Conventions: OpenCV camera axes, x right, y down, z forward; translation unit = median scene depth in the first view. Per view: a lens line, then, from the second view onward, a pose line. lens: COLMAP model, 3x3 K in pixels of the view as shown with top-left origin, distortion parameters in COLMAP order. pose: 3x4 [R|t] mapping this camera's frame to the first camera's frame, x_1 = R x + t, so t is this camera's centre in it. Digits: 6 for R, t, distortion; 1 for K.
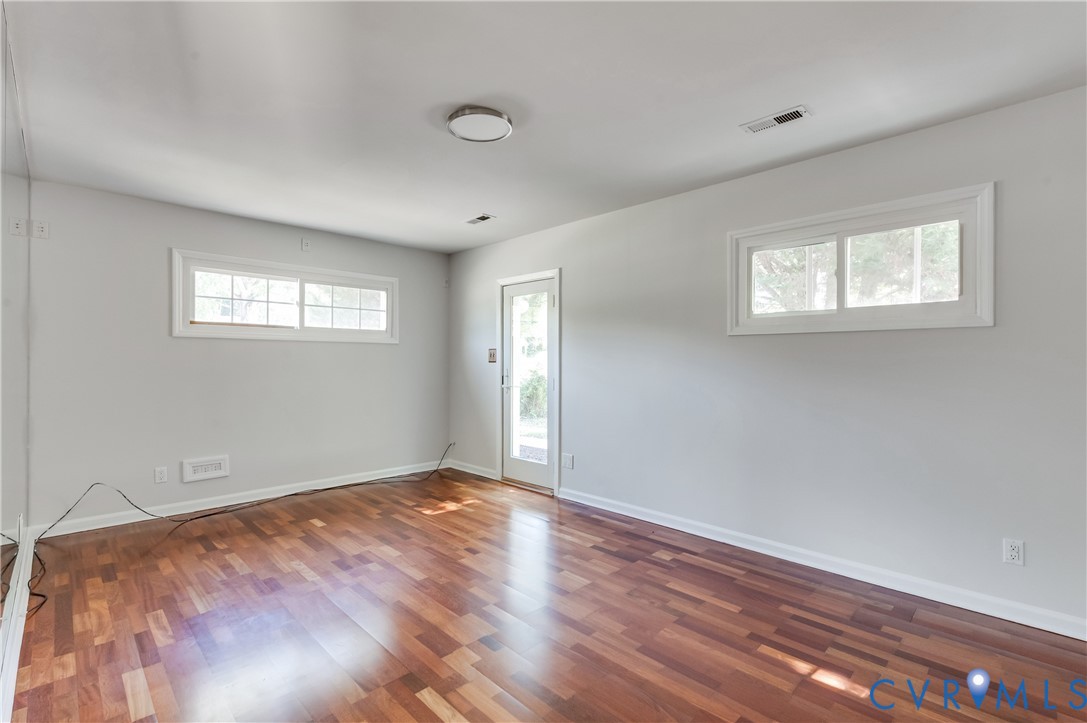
lens RADIAL K [[490.1, 0, 541.2], [0, 490.1, 360.9], [0, 0, 1]] dist [0.001364, -0.000212]
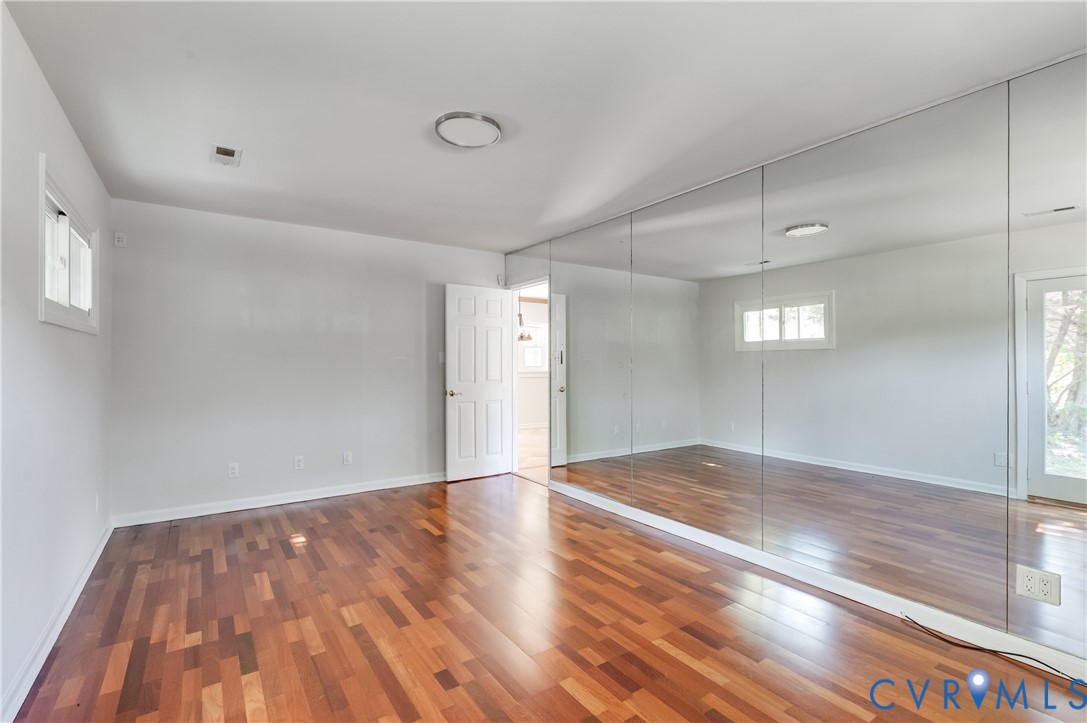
lens RADIAL K [[490.1, 0, 541.2], [0, 490.1, 360.9], [0, 0, 1]] dist [0.001364, -0.000212]
pose [[-0.984799, -0.001124, 0.173691, -0.414376], [-0.001902, 0.999989, -0.004310, -0.000108], [-0.173685, -0.004575, -0.984791, 1.810711]]
